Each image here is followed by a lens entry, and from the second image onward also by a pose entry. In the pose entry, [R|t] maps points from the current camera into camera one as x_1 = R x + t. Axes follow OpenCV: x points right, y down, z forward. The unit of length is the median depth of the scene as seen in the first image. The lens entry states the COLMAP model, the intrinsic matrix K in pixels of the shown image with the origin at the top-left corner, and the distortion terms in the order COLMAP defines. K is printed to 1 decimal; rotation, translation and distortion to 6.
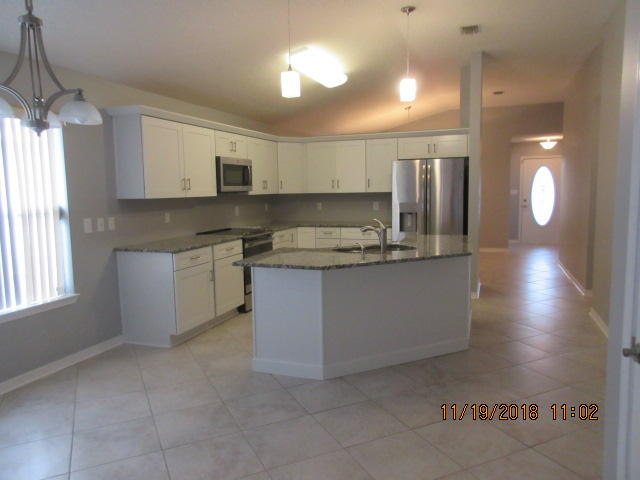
lens RADIAL K [[478.7, 0, 321.1], [0, 478.7, 242.3], [0, 0, 1]] dist [0.002891, 0.003695]
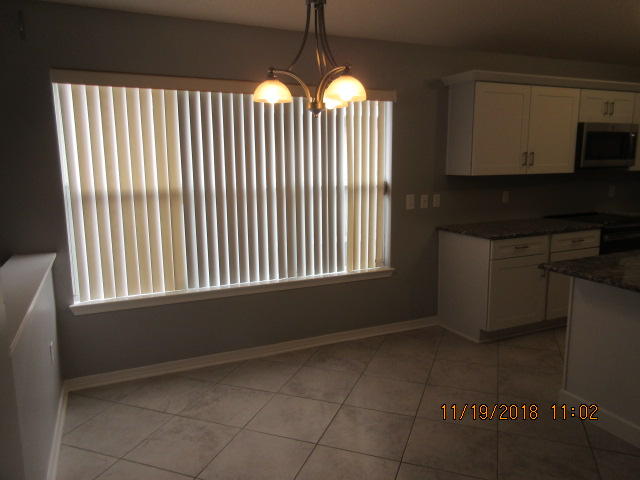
lens RADIAL K [[478.7, 0, 318.2], [0, 478.7, 242.5], [0, 0, 1]] dist [0.002891, 0.003695]
pose [[0.691061, 0.126462, -0.711647, 0.075188], [-0.078638, 0.991885, 0.099898, -0.027214], [0.718506, -0.013074, 0.695398, 0.131394]]
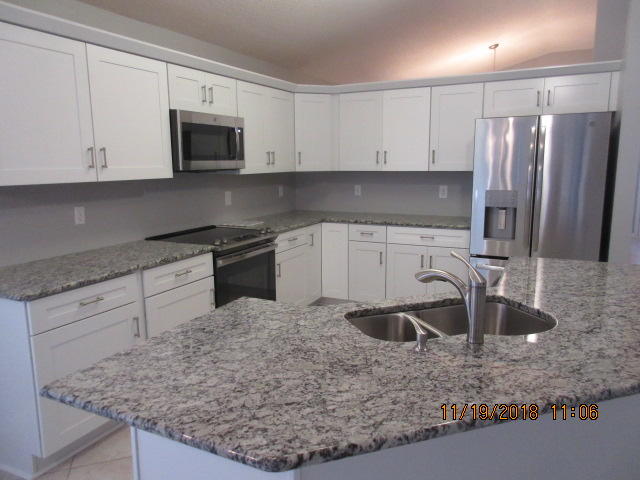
lens RADIAL K [[478.7, 0, 320.0], [0, 478.7, 241.9], [0, 0, 1]] dist [0.002891, 0.003695]
pose [[0.992626, 0.025316, -0.118543, 0.035872], [-0.018582, 0.998168, 0.057577, -0.056067], [0.119784, -0.054949, 0.991278, 0.440005]]
